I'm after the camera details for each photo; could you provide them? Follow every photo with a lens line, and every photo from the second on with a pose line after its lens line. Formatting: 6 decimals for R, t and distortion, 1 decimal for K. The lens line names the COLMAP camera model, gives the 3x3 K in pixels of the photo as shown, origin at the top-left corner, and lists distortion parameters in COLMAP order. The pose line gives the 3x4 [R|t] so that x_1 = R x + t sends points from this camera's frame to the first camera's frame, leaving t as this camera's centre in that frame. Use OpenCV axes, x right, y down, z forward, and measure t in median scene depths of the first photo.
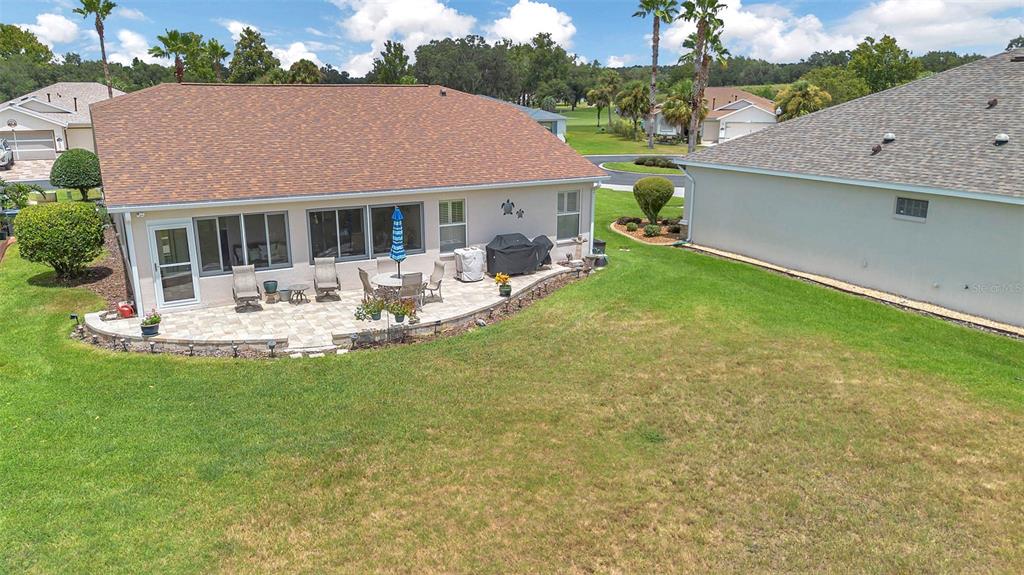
lens RADIAL K [[732.9, 0, 513.8], [0, 732.9, 285.7], [0, 0, 1]] dist [0.067581, -0.072649]
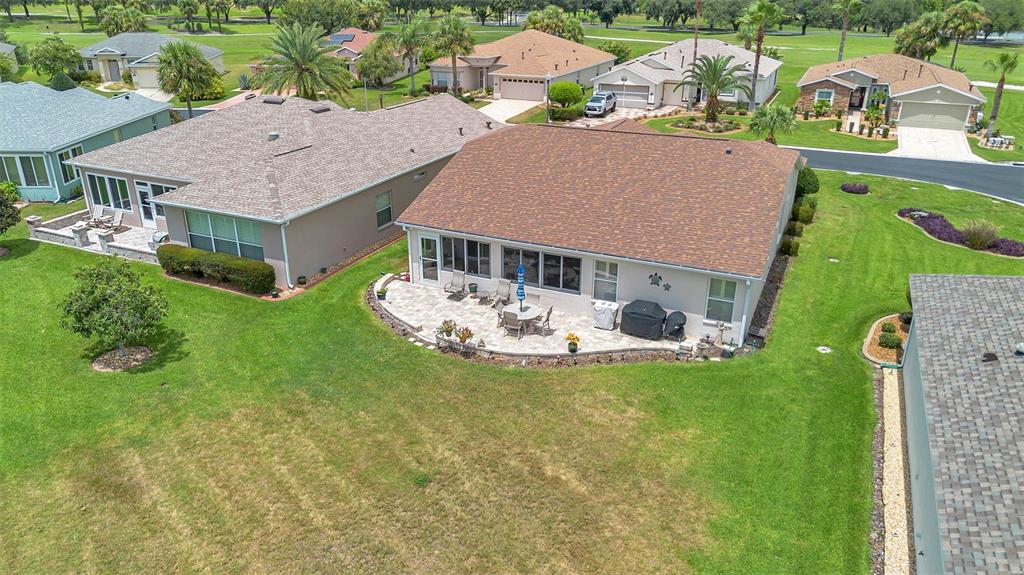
lens RADIAL K [[725.4, 0, 510.1], [0, 725.4, 288.9], [0, 0, 1]] dist [0.068898, -0.068842]
pose [[0.587335, 0.316025, -0.745094, 0.836104], [-0.212069, 0.948542, 0.235148, -0.365413], [0.781066, 0.019900, 0.624131, 0.119861]]
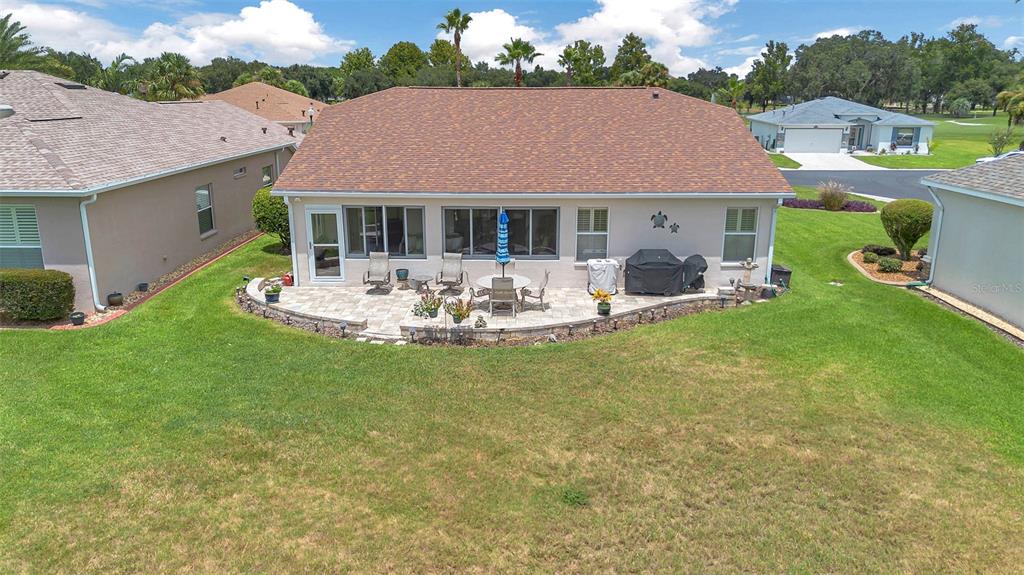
lens RADIAL K [[732.9, 0, 513.8], [0, 732.9, 285.7], [0, 0, 1]] dist [0.067581, -0.072649]
pose [[0.872422, 0.126977, -0.471972, 0.320684], [-0.128591, 0.991274, 0.028993, -0.034344], [0.471535, 0.035397, 0.881137, 0.131695]]
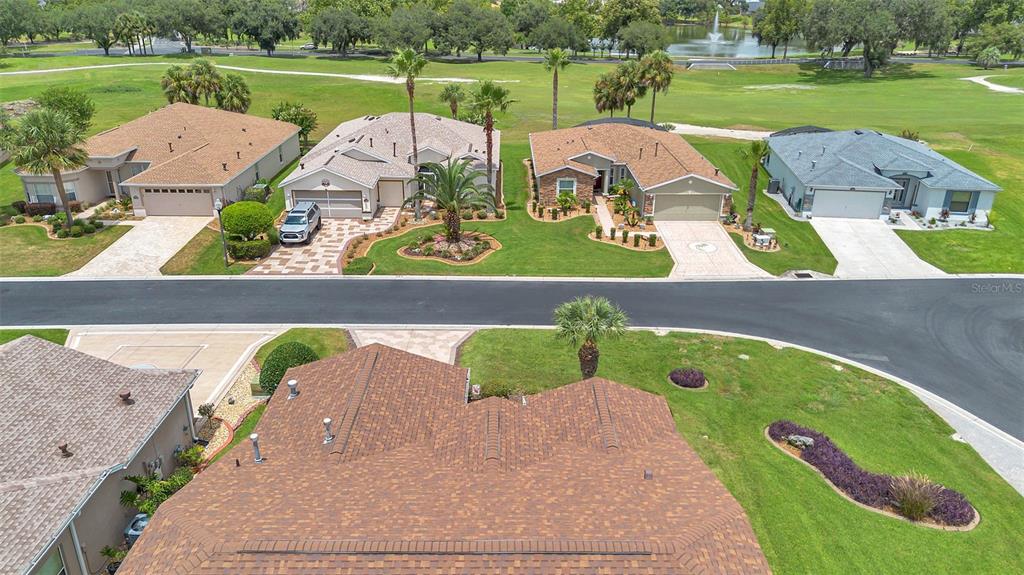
lens RADIAL K [[725.4, 0, 510.1], [0, 725.4, 288.9], [0, 0, 1]] dist [0.068898, -0.068842]
pose [[0.874014, 0.195761, -0.444722, -0.006901], [-0.133521, 0.976779, 0.167557, -0.796366], [0.467196, -0.087067, 0.879856, 0.724137]]
